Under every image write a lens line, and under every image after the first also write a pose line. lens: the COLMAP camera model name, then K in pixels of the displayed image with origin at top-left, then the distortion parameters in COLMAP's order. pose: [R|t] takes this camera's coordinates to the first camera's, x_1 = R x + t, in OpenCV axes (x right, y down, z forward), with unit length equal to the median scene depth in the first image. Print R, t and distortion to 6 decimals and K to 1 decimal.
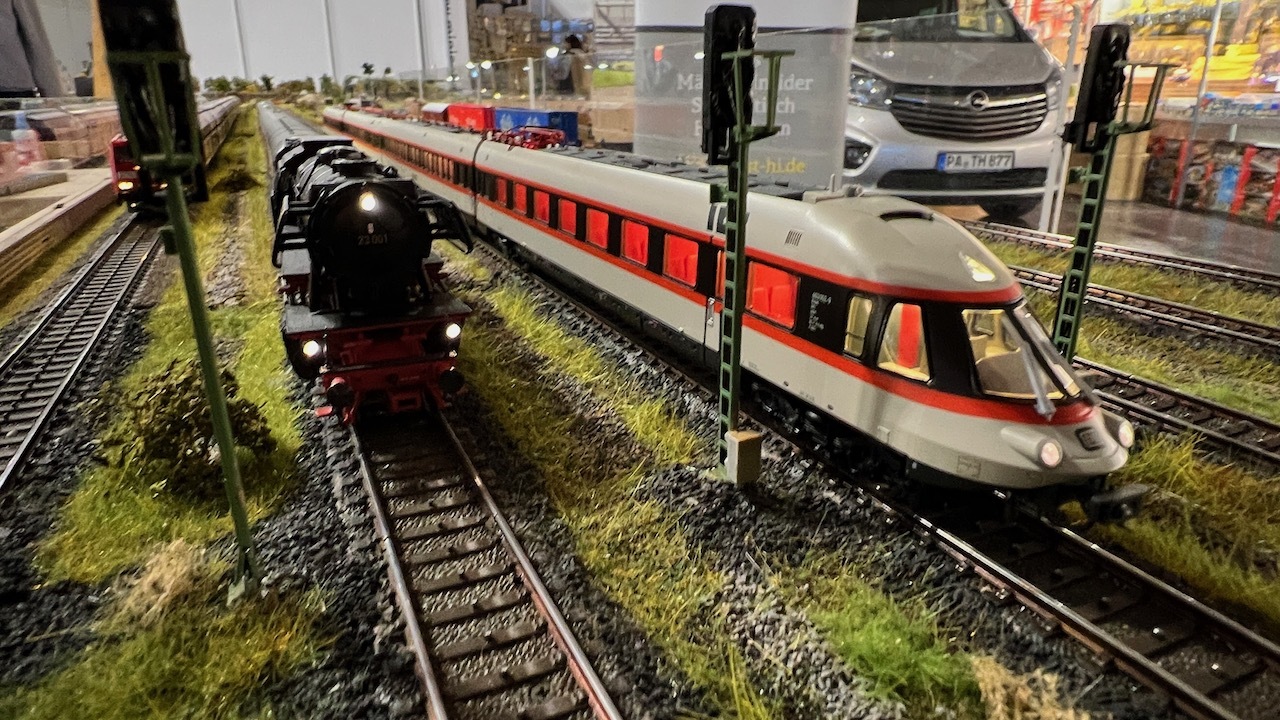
lens RADIAL K [[800.6, 0, 633.7], [0, 800.6, 358.4], [0, 0, 1]] dist [-0.004095, -0.003536]
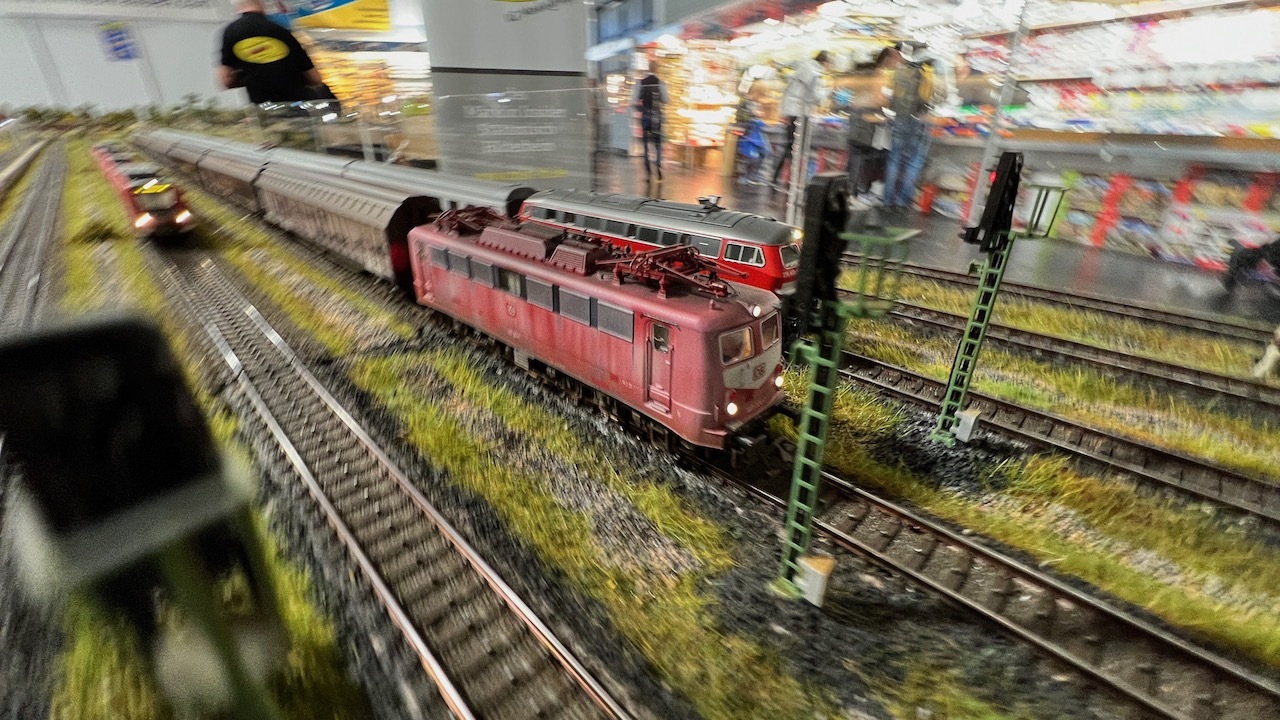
lens RADIAL K [[536.1, 0, 636.3], [0, 536.1, 357.6], [0, 0, 1]] dist [-0.007620, 0.000370]
pose [[0.941692, -0.141896, 0.305092, -0.290756], [0.109615, 0.986638, 0.120541, -0.304109], [-0.318119, -0.080070, 0.944663, 0.423602]]
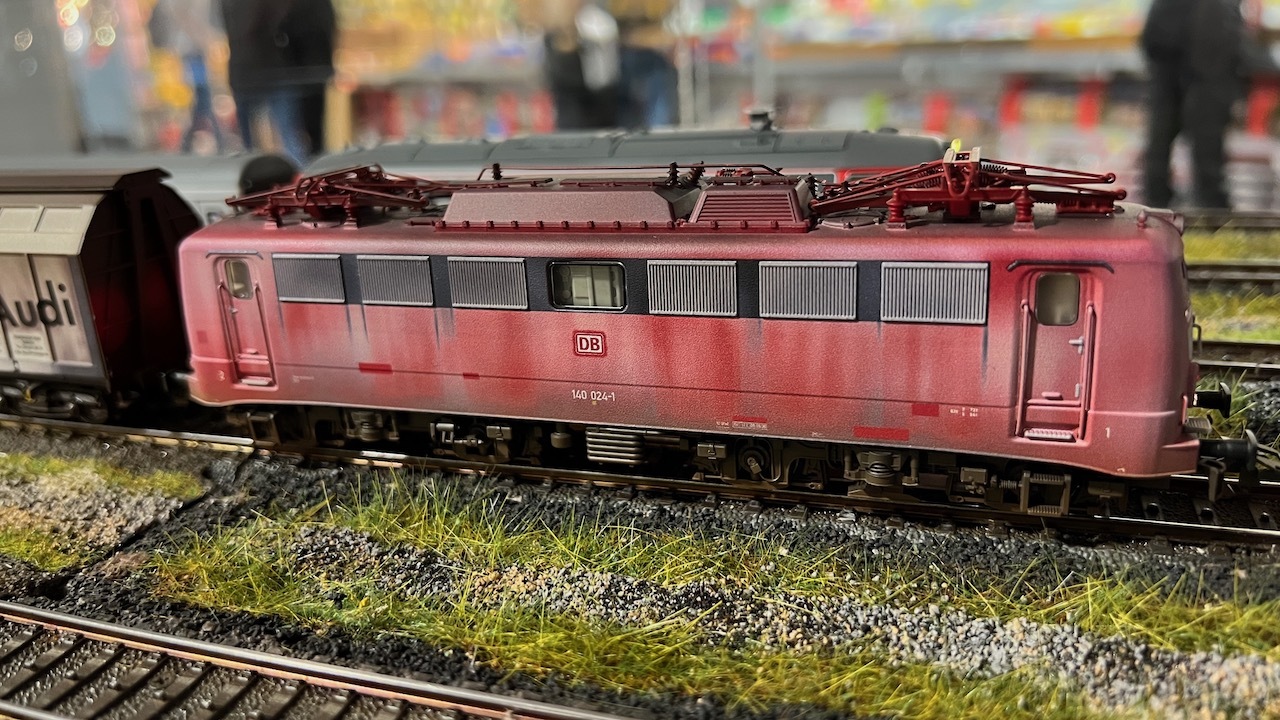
lens RADIAL K [[1007.3, 0, 644.1], [0, 1007.3, 360.5], [0, 0, 1]] dist [0.028815, -0.099248]
pose [[0.692309, -0.258144, 0.673847, -0.983567], [0.280828, 0.956588, 0.077936, -0.356047], [-0.664713, 0.135279, 0.734749, 0.933031]]
